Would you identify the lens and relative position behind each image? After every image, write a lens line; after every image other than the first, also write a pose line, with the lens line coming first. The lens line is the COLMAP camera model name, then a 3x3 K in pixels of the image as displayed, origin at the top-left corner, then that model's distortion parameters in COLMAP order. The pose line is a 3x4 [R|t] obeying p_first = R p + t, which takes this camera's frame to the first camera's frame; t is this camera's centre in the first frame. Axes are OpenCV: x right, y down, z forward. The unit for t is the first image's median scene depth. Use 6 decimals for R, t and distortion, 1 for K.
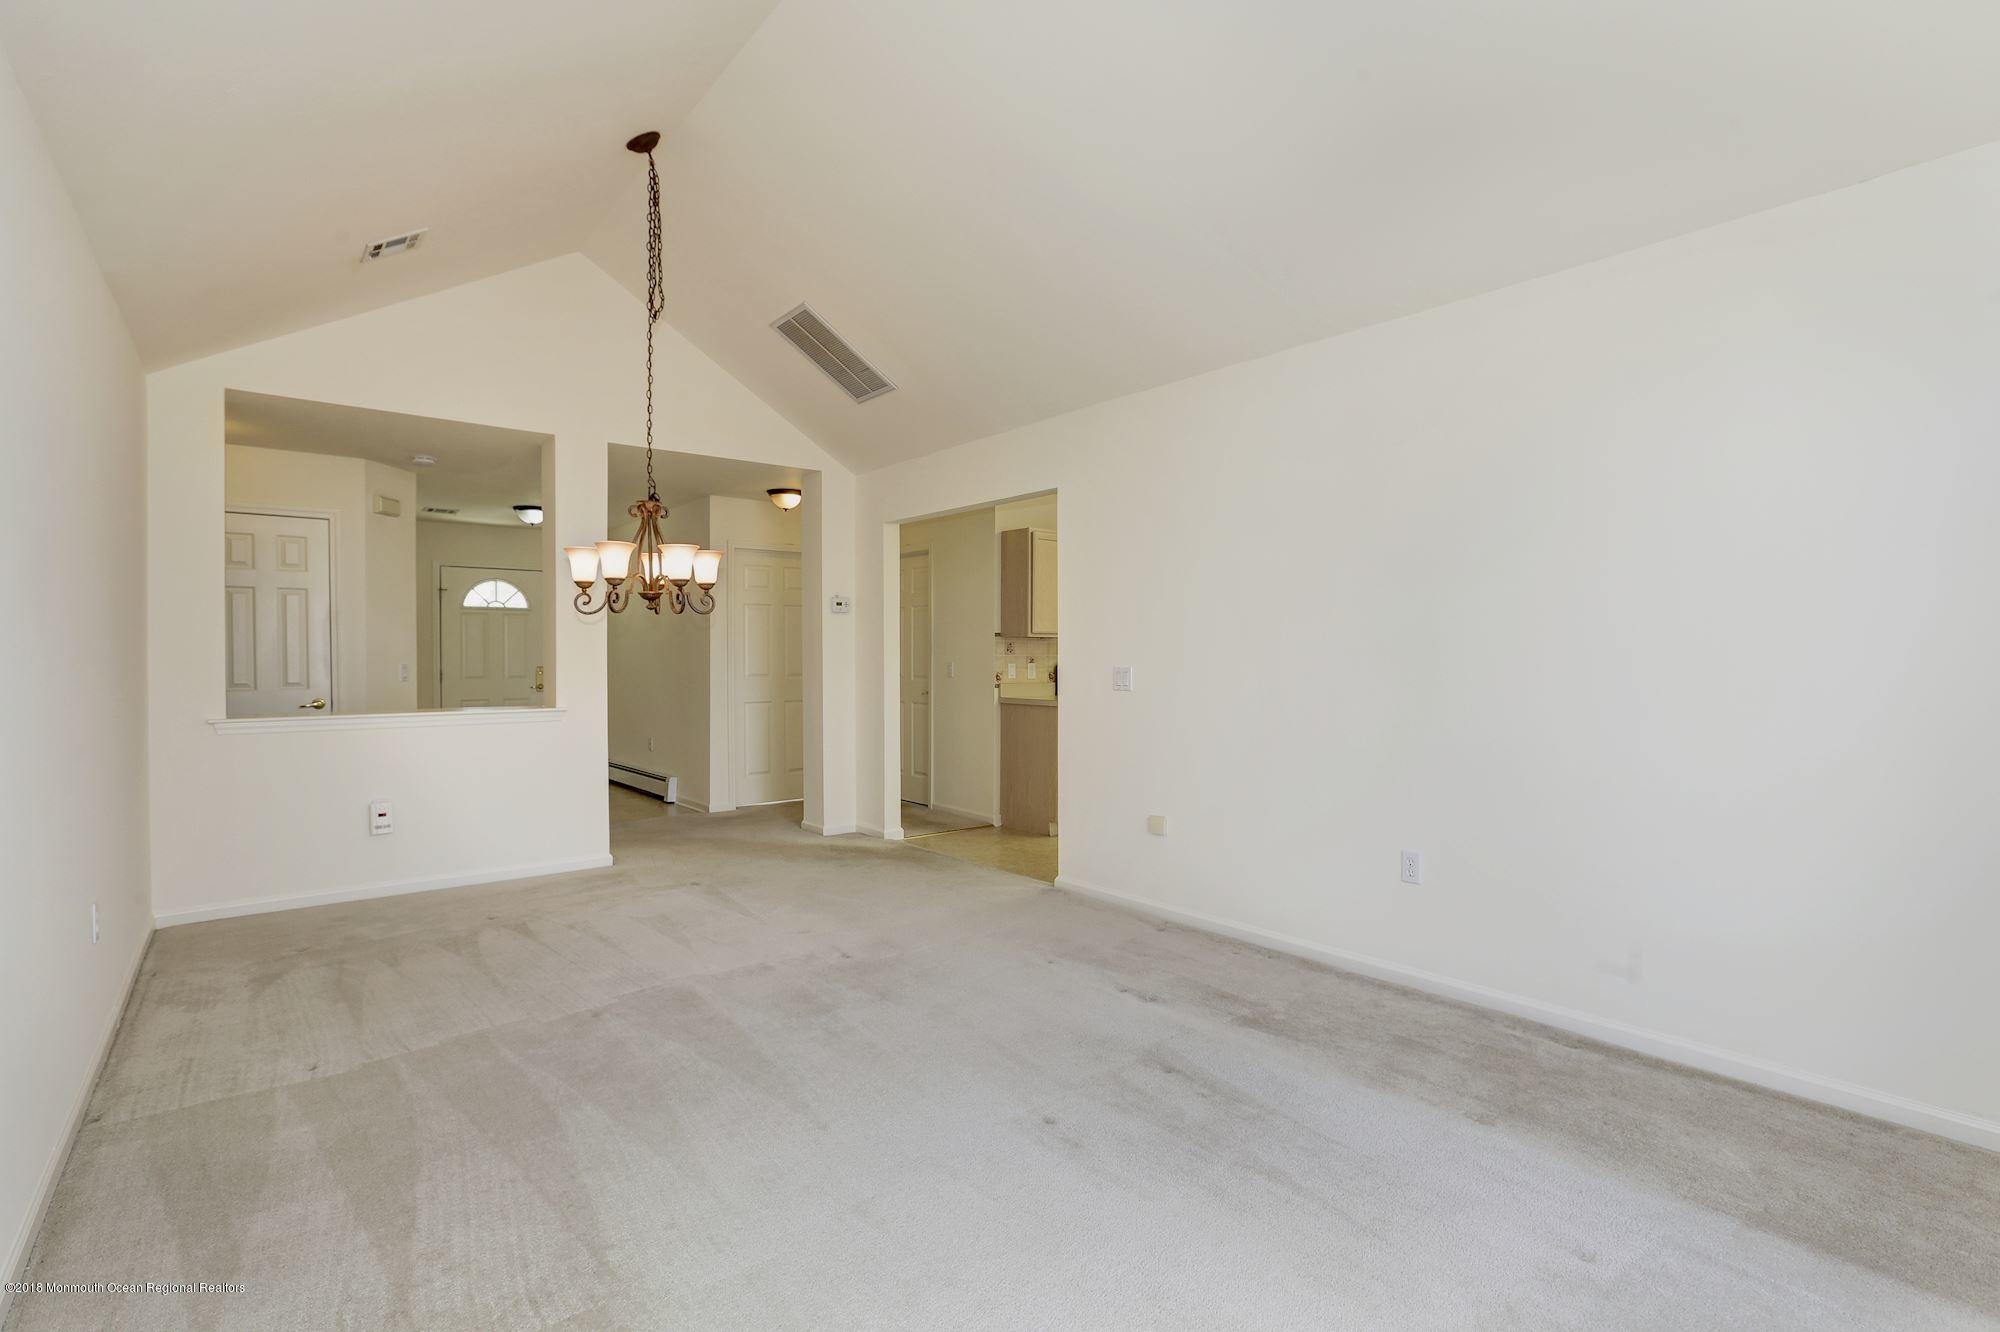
lens RADIAL K [[931.6, 0, 1003.3], [0, 931.6, 672.7], [0, 0, 1]] dist [-0.053832, 0.031872]
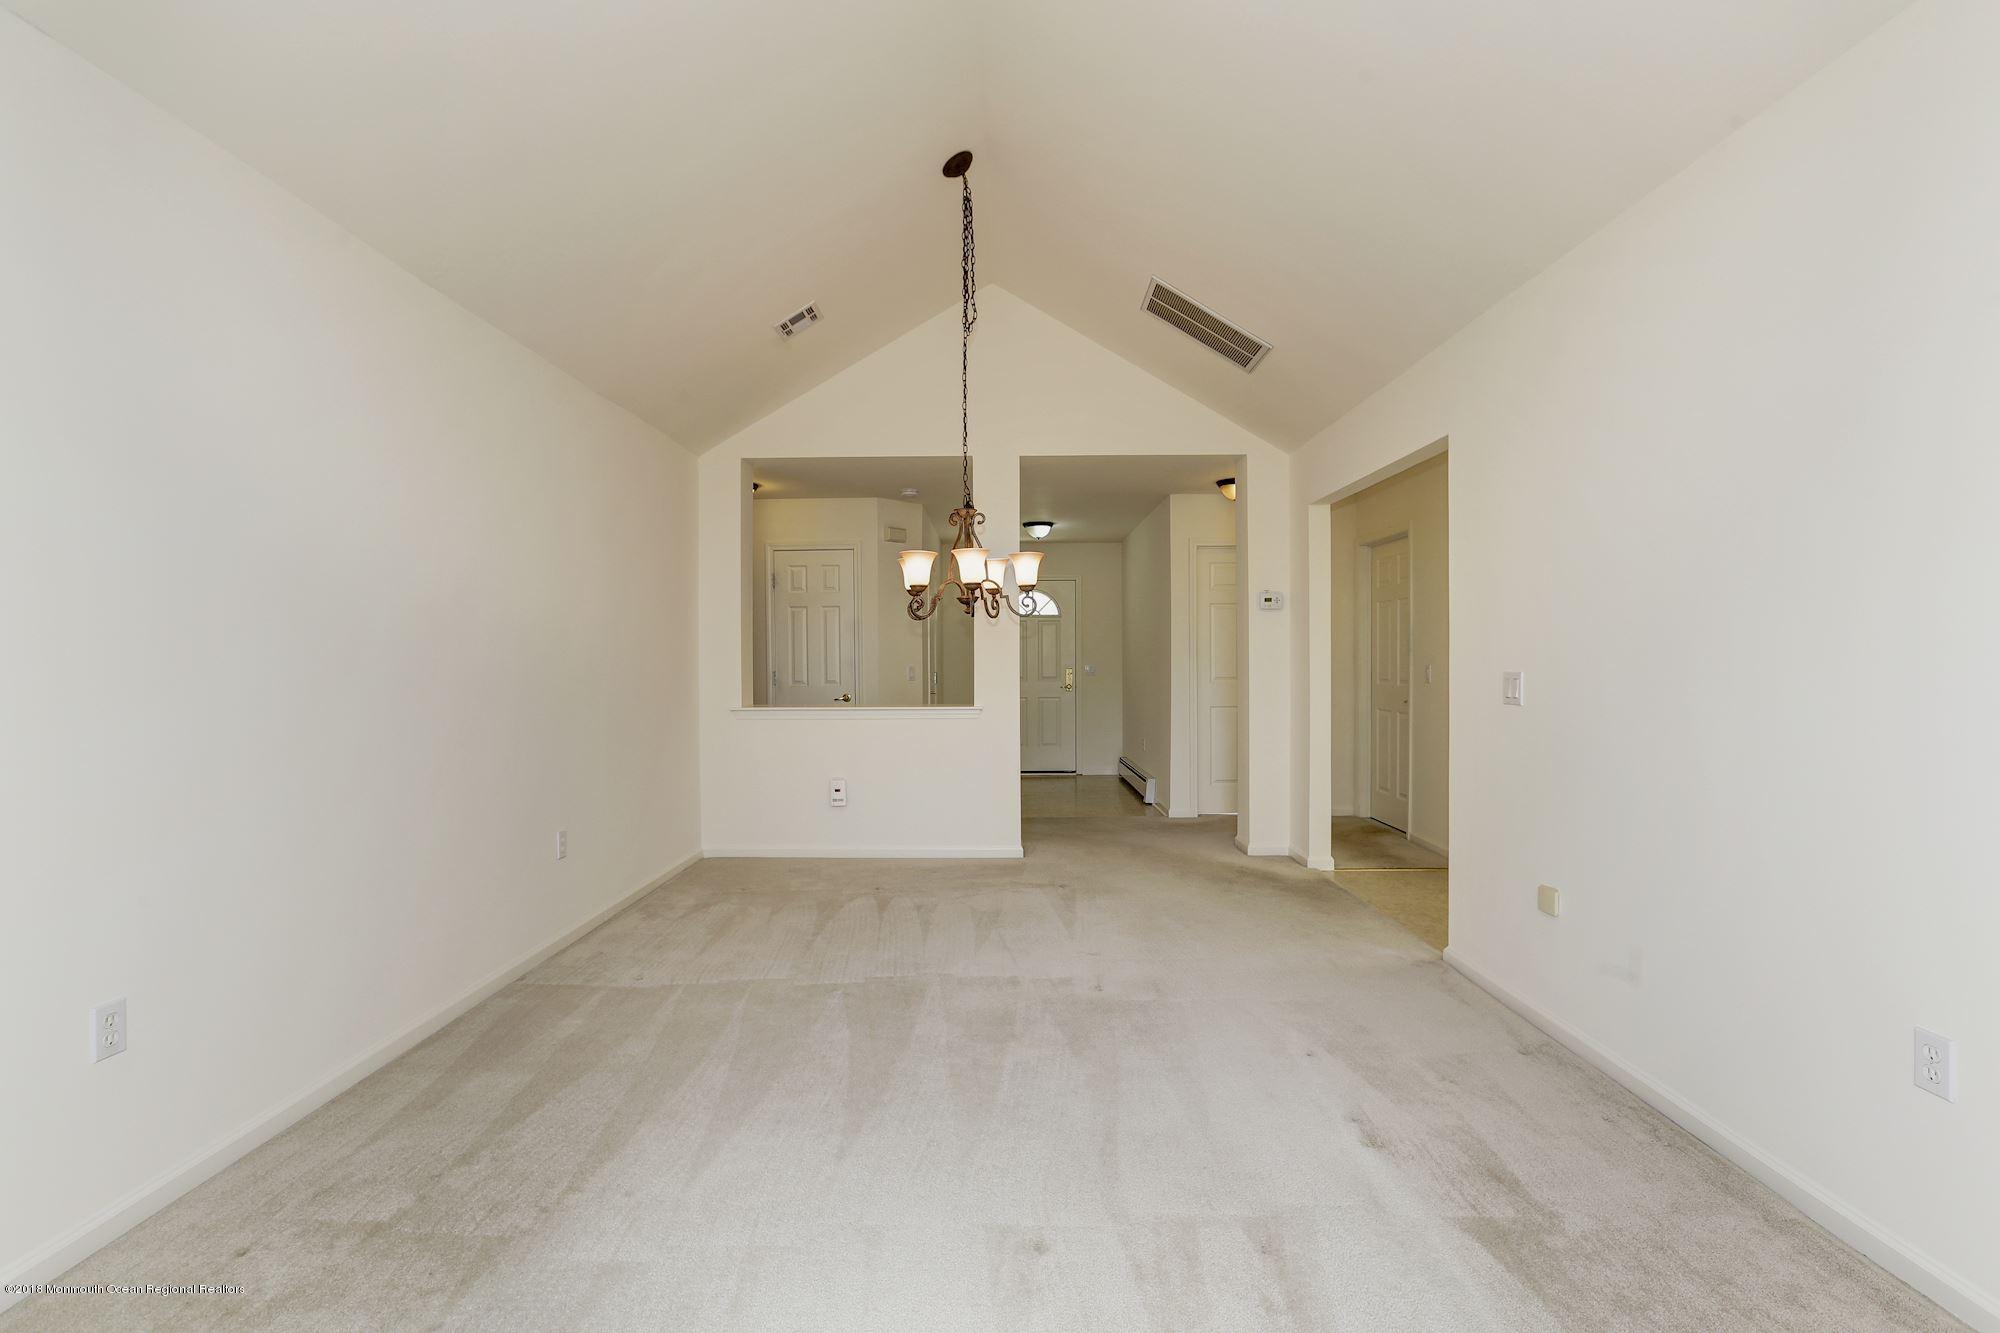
lens RADIAL K [[931.6, 0, 1003.3], [0, 931.6, 673.2], [0, 0, 1]] dist [-0.053832, 0.031872]
pose [[0.757973, 0.006079, -0.652258, 0.270205], [-0.006979, 0.999975, 0.001210, -0.002401], [0.652249, 0.003635, 0.757996, 0.195107]]
